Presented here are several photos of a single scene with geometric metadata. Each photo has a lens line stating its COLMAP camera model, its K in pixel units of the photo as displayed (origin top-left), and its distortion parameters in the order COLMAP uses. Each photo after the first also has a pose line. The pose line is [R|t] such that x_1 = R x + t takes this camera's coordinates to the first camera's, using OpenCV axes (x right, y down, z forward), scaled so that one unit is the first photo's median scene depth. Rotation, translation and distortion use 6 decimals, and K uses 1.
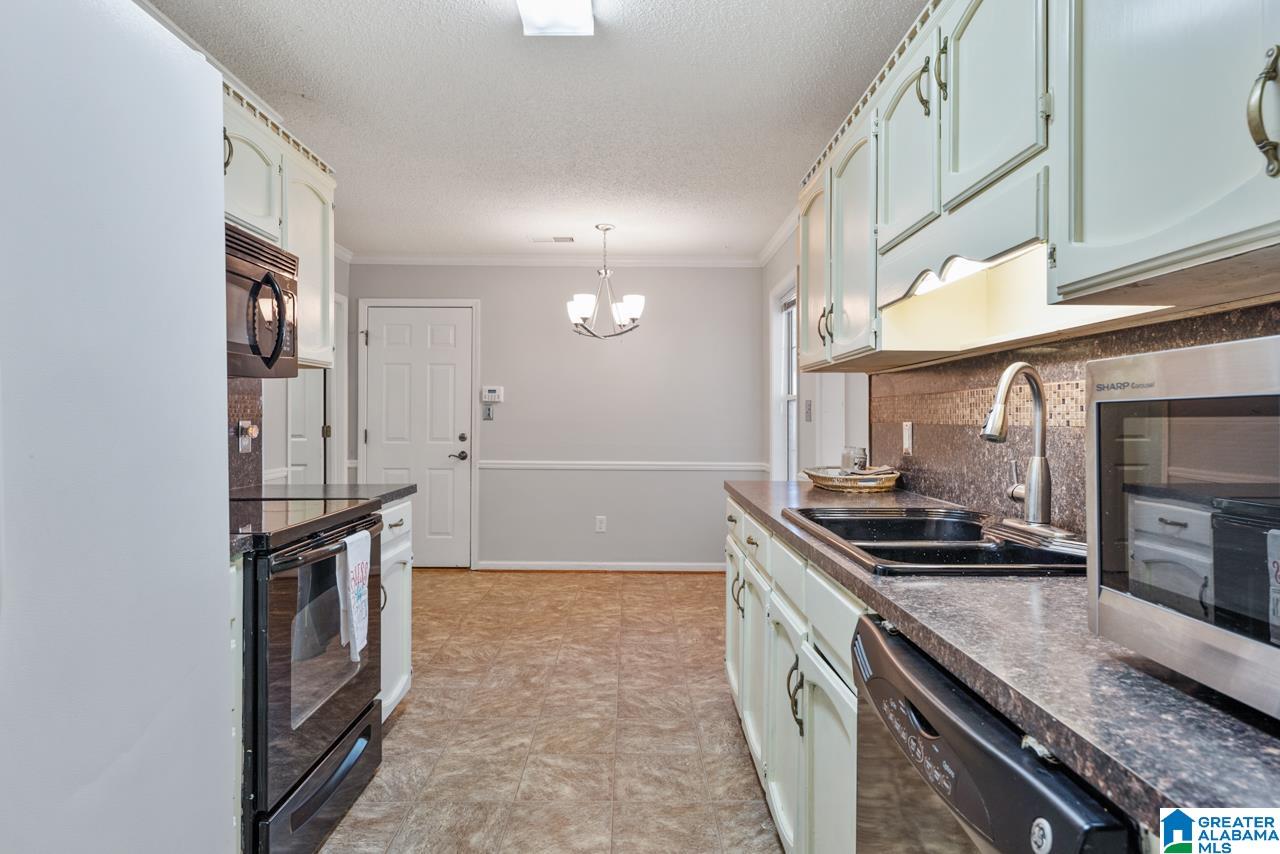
lens RADIAL K [[711.5, 0, 635.3], [0, 711.5, 425.0], [0, 0, 1]] dist [0.003189, 0.000449]
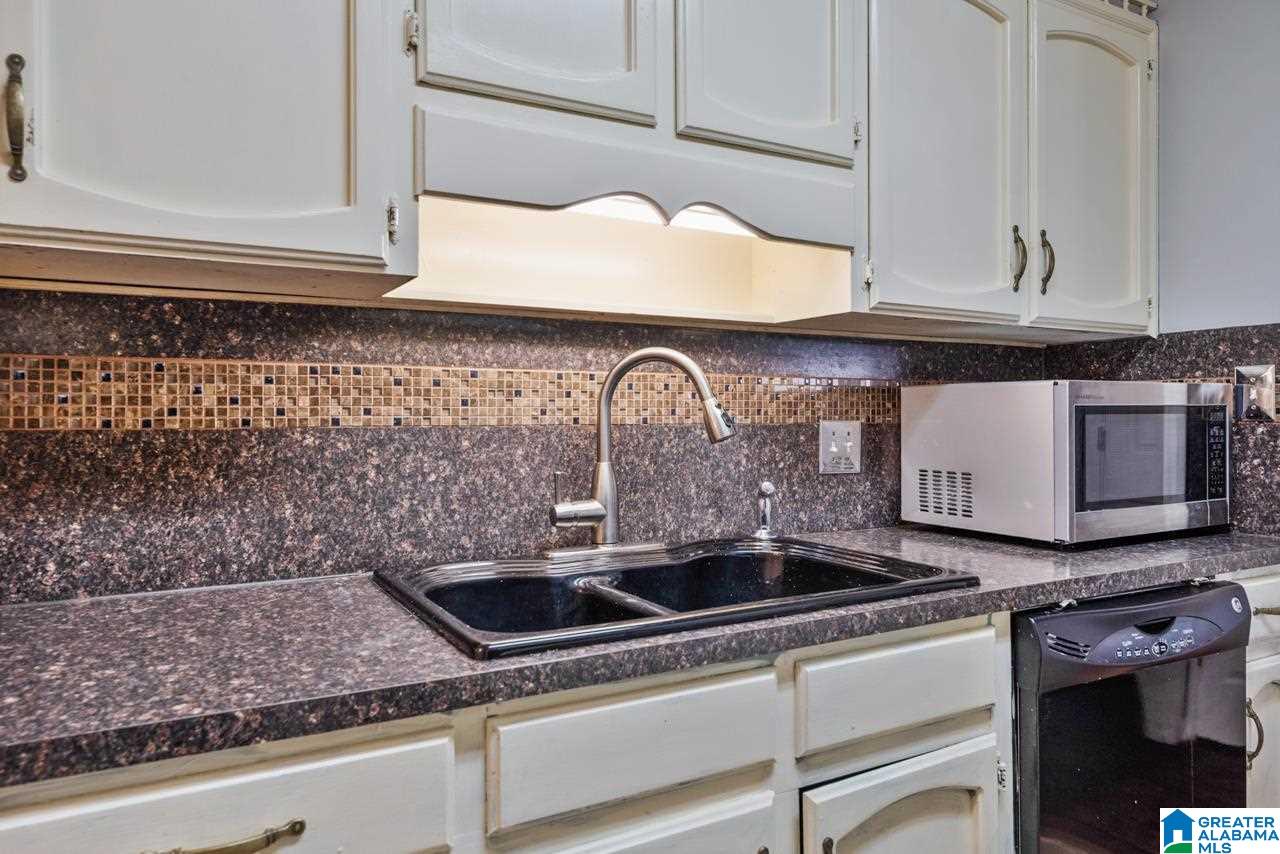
lens RADIAL K [[863.0, 0, 638.1], [0, 863.0, 417.5], [0, 0, 1]] dist [0.016121, -0.002430]
pose [[-0.512860, 0.010590, 0.858407, -0.239830], [0.009166, 0.999934, -0.006859, -0.000104], [-0.858423, 0.004351, -0.512924, 1.270125]]
